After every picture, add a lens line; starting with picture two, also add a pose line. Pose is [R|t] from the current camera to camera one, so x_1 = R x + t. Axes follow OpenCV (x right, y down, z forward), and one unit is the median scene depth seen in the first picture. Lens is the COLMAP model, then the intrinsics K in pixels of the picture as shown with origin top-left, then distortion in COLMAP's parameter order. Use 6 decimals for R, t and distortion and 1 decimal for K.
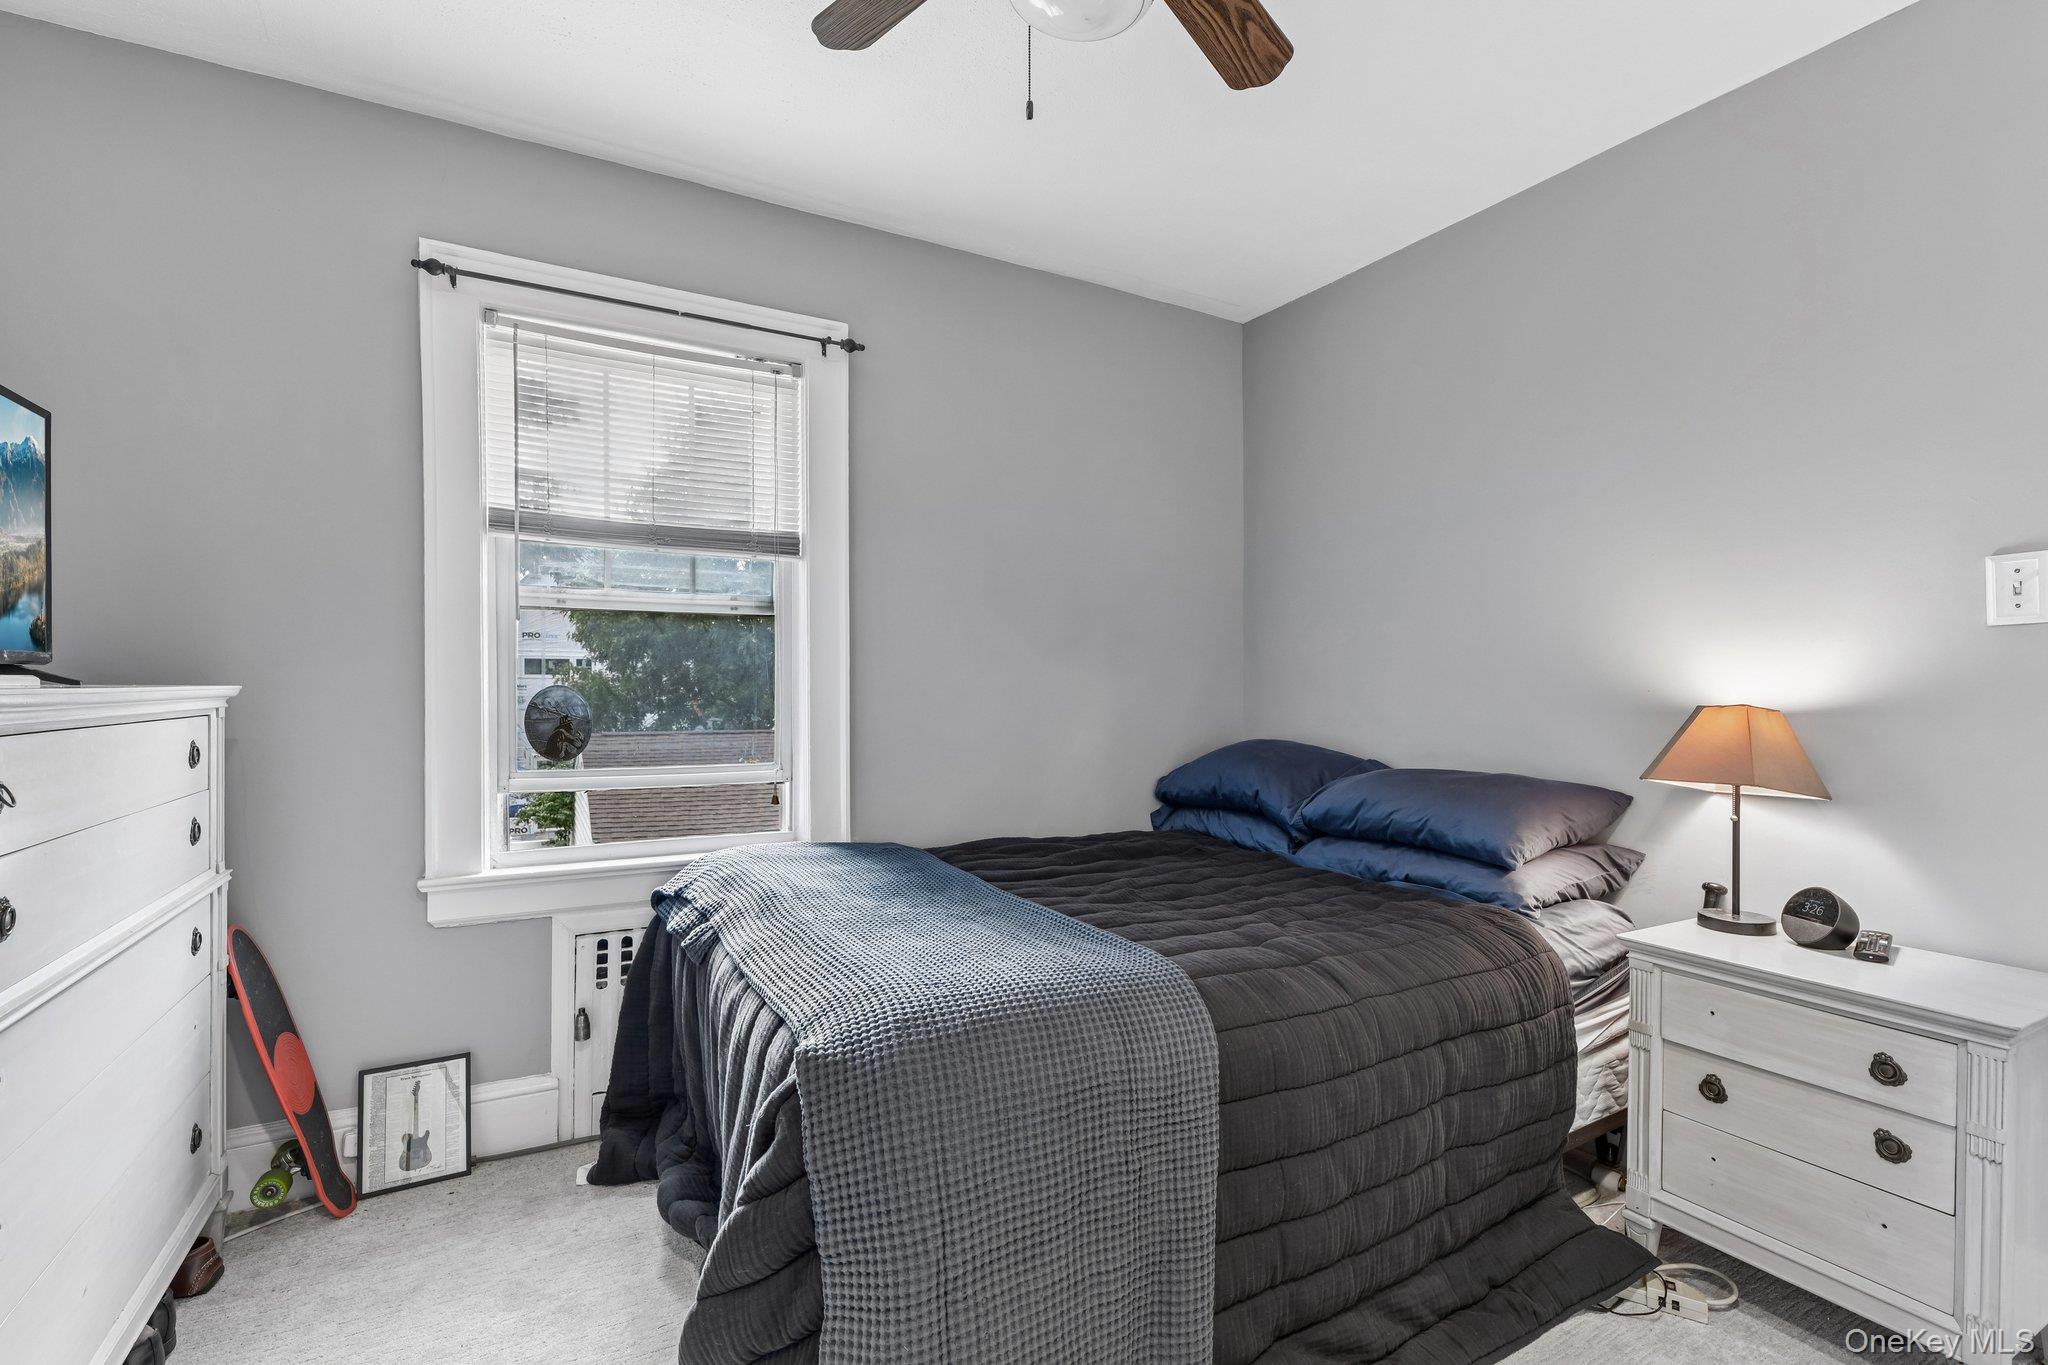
lens RADIAL K [[907.7, 0, 1017.1], [0, 907.7, 701.4], [0, 0, 1]] dist [0.000666, -0.000832]
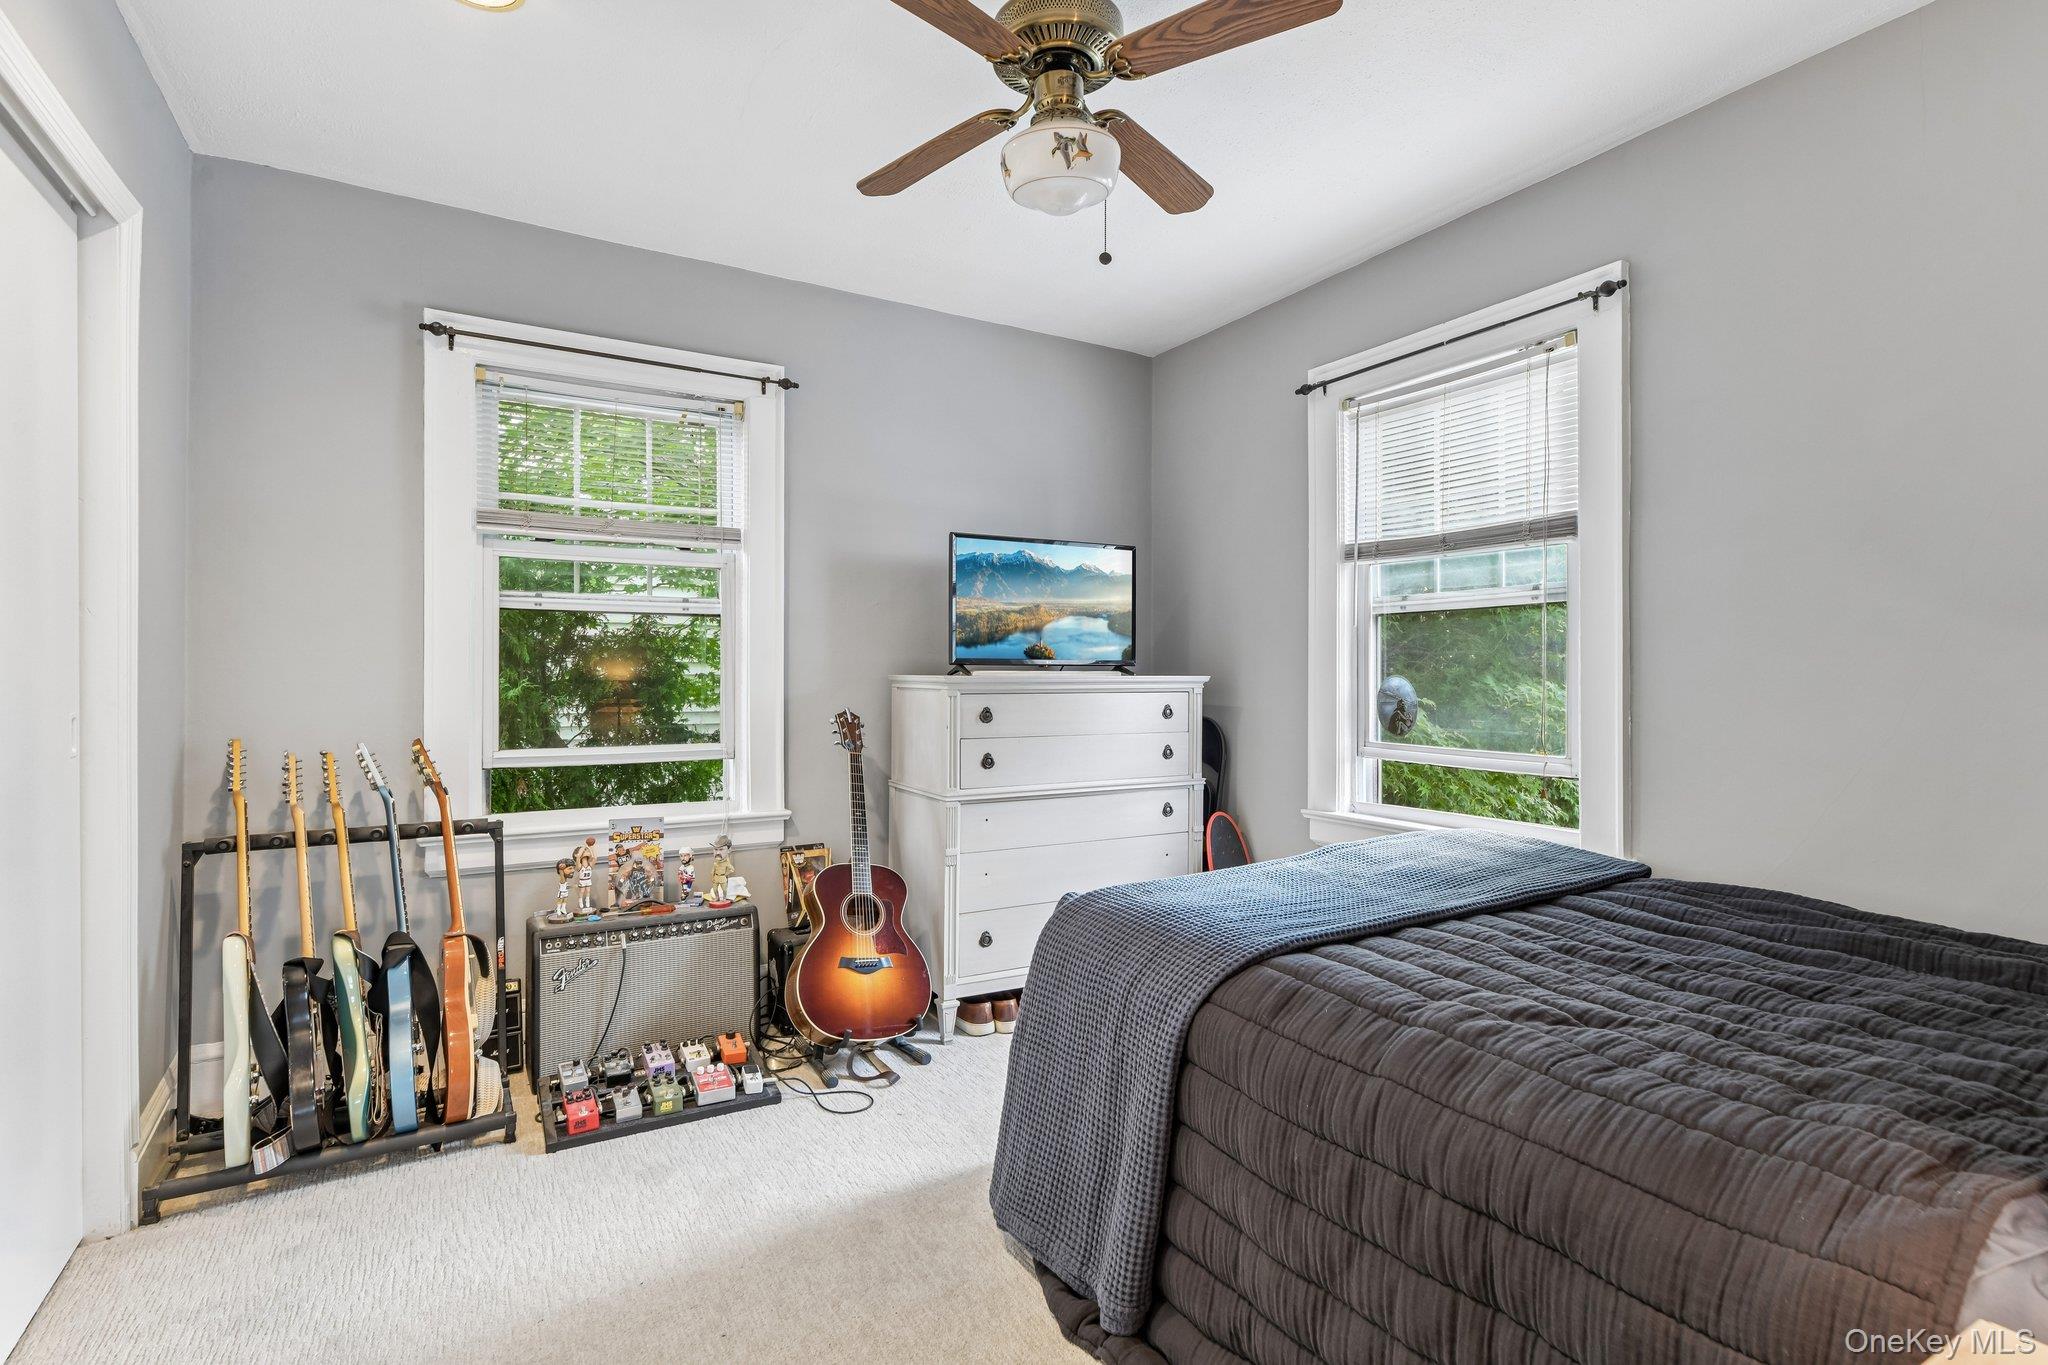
lens RADIAL K [[969.4, 0, 1018.9], [0, 969.4, 693.6], [0, 0, 1]] dist [0.002961, -0.001241]
pose [[0.032503, 0.016032, -0.999343, 0.802869], [-0.016834, 0.999738, 0.015491, -0.004740], [0.999330, 0.016320, 0.032764, 0.436787]]
